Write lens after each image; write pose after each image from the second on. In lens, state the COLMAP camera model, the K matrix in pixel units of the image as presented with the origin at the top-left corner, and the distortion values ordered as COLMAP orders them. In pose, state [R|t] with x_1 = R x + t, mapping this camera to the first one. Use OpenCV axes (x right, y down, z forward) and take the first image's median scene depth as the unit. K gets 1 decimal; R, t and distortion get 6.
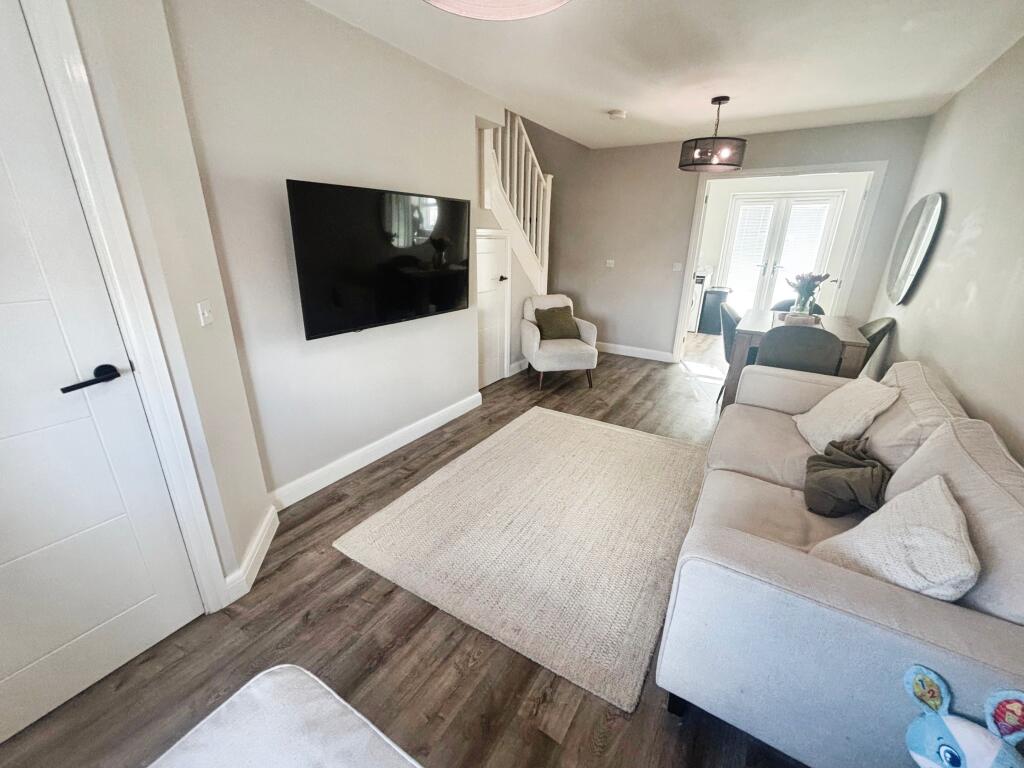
lens RADIAL K [[416.5, 0, 512.0], [0, 416.5, 384.0], [0, 0, 1]] dist [-0.000367, -0.000049]
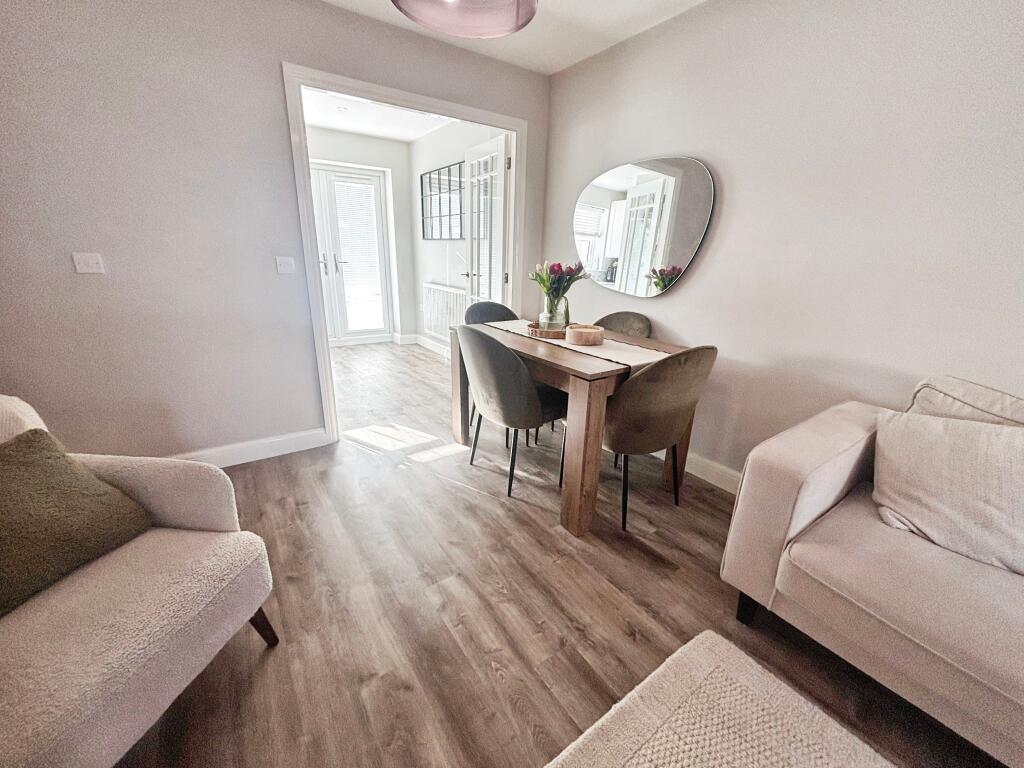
lens RADIAL K [[416.5, 0, 512.0], [0, 416.5, 384.0], [0, 0, 1]] dist [-0.000367, -0.000049]
pose [[0.396759, -0.285357, 0.872441, 0.039379], [0.288196, 0.941116, 0.176757, -0.184408], [-0.871508, 0.181304, 0.455635, 0.657371]]
